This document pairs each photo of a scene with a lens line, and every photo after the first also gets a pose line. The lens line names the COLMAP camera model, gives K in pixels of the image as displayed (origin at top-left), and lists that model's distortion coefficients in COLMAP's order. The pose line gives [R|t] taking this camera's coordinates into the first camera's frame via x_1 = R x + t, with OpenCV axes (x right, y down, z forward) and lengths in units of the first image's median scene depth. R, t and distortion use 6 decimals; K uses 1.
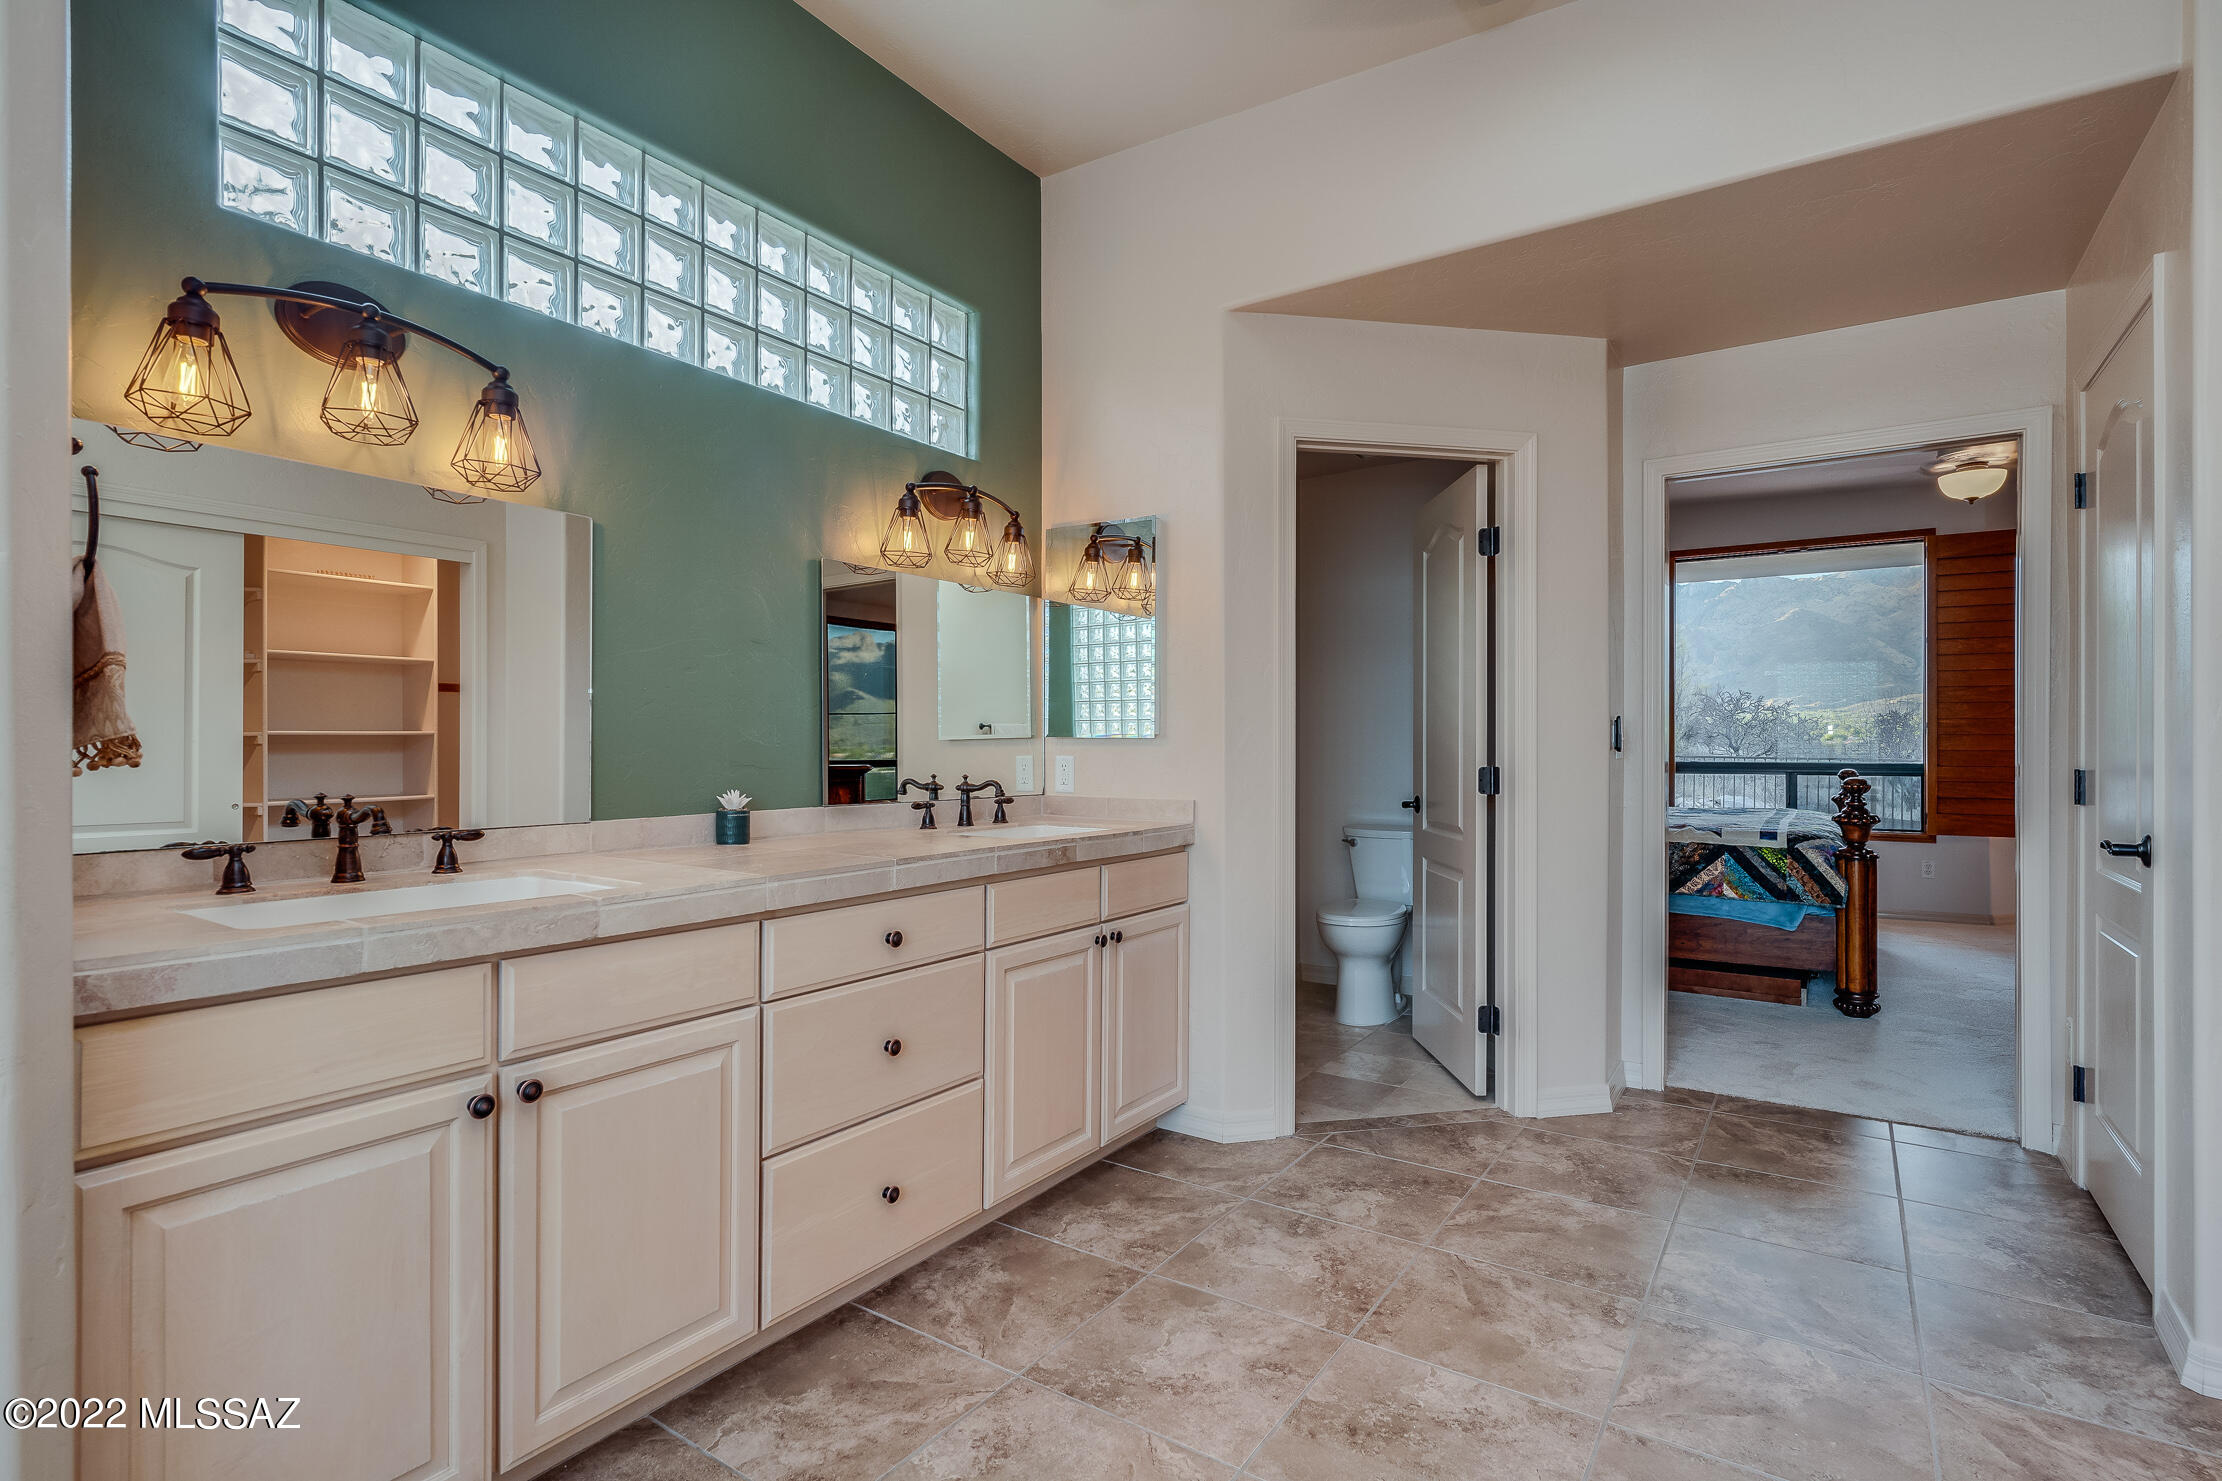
lens RADIAL K [[1075.9, 0, 1109.8], [0, 1075.9, 740.4], [0, 0, 1]] dist [-0.001746, 0.001971]
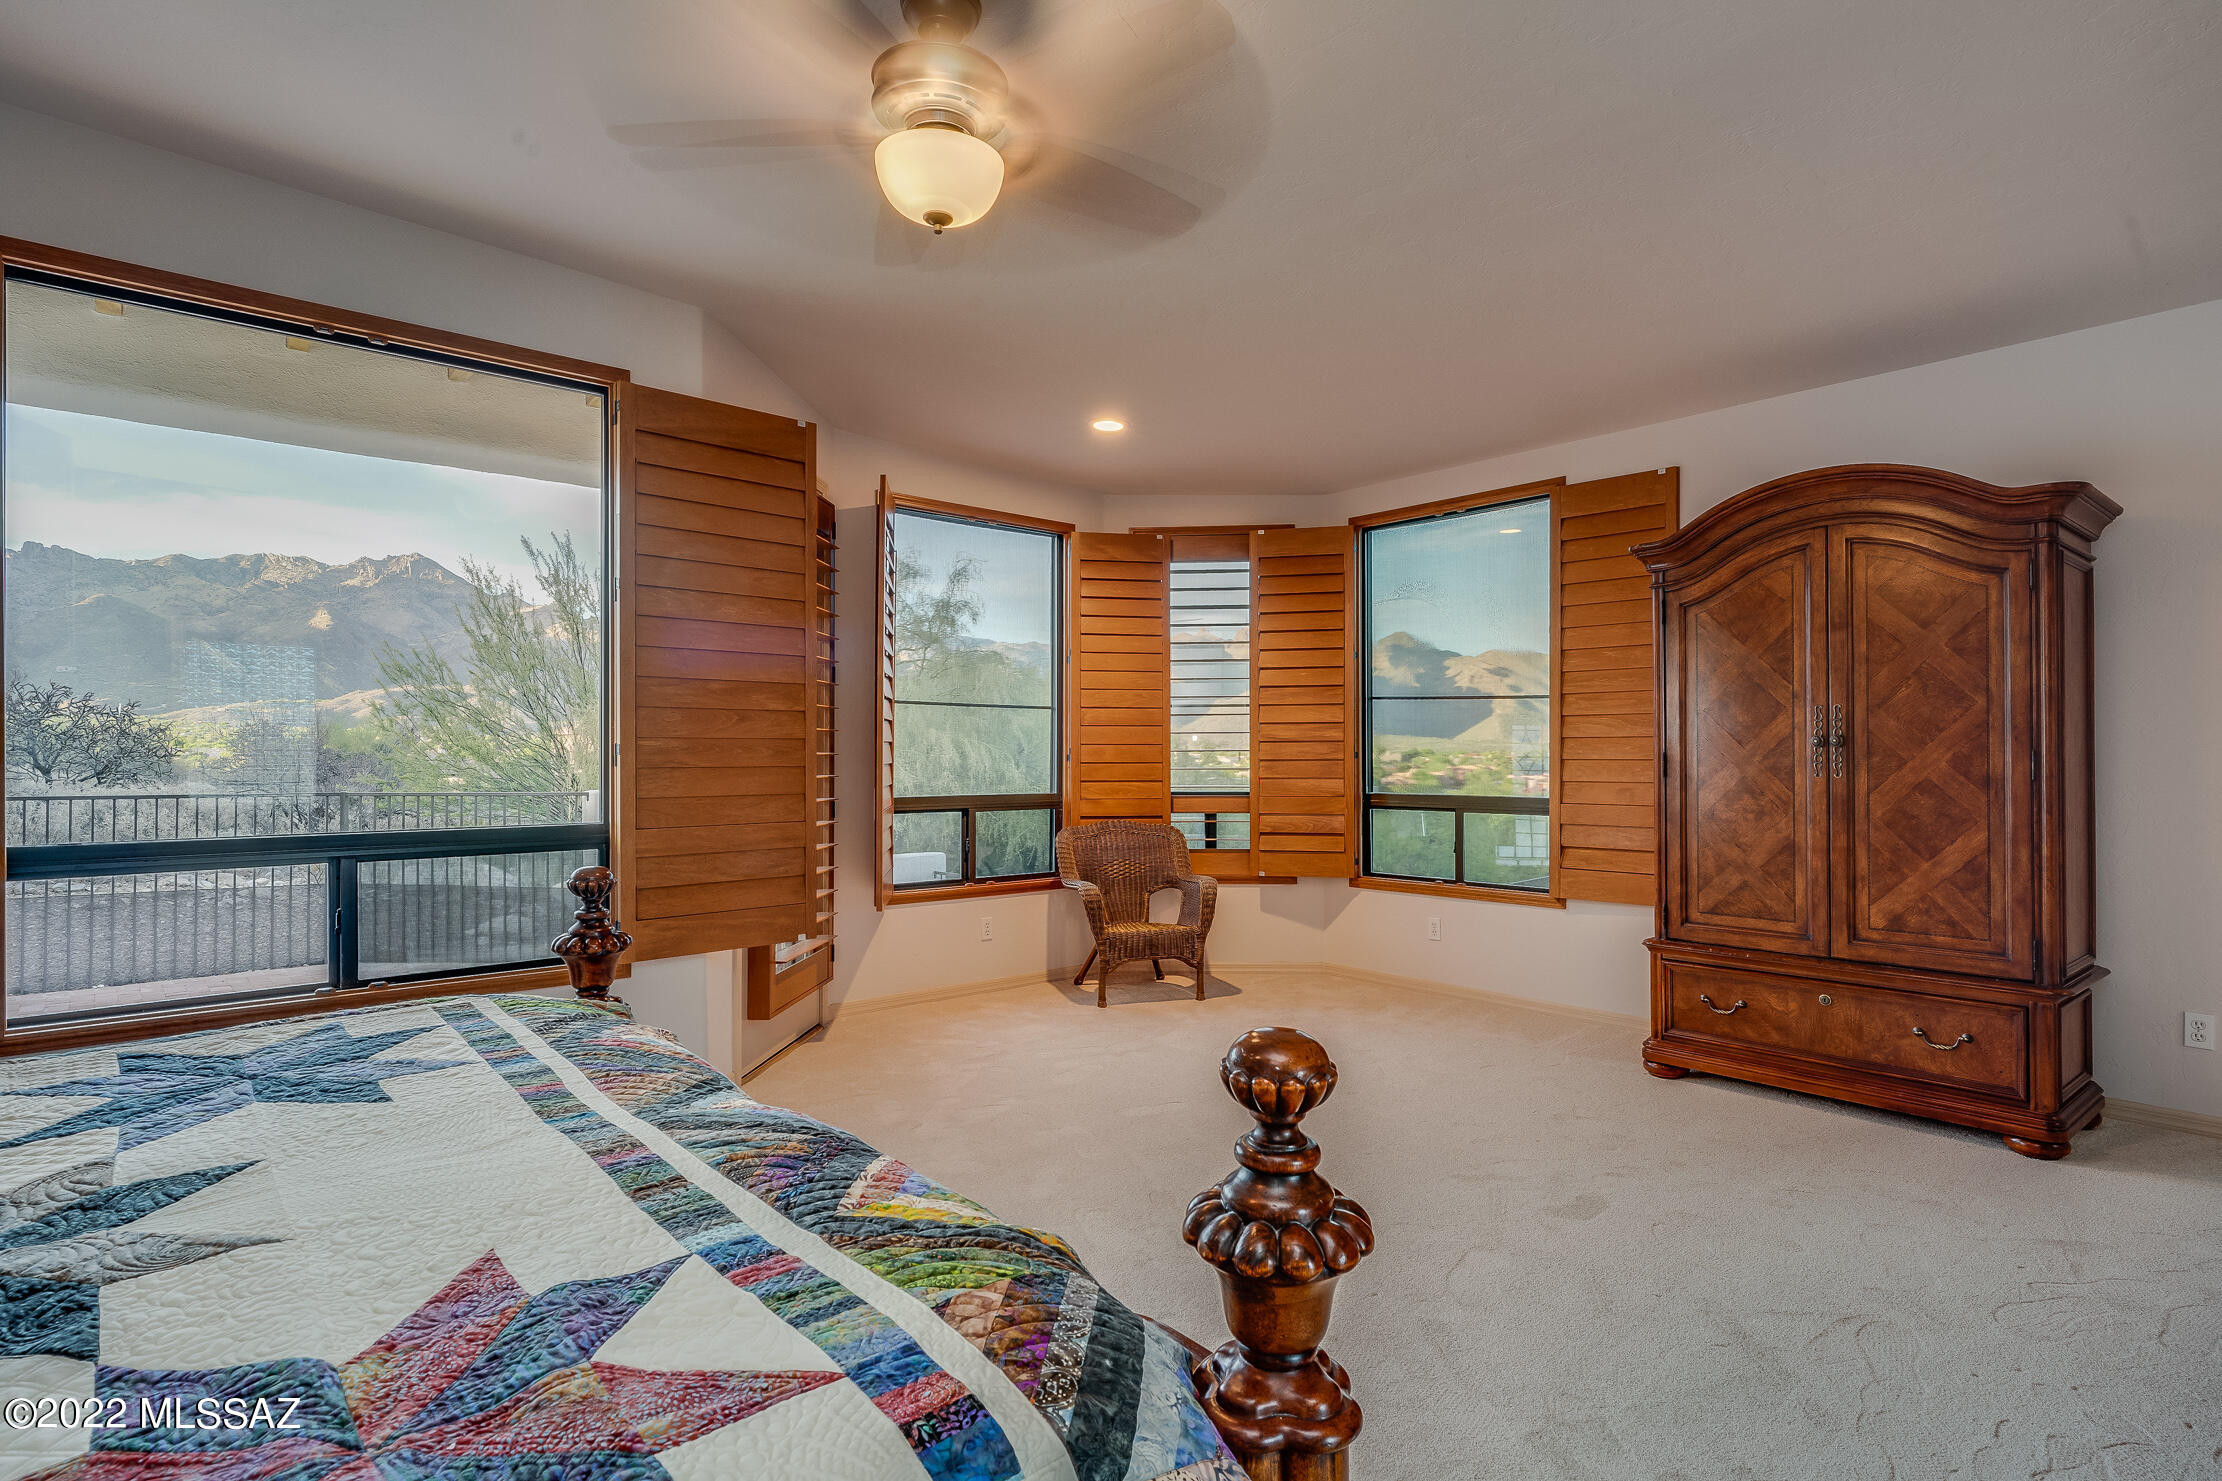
lens RADIAL K [[1084.1, 0, 1117.0], [0, 1084.1, 739.7], [0, 0, 1]] dist [0.001235, 0.000687]
pose [[0.245023, 0.006582, 0.969495, 0.290250], [0.002524, 0.999969, -0.007426, -0.013453], [-0.969514, 0.004267, 0.244999, 0.588642]]
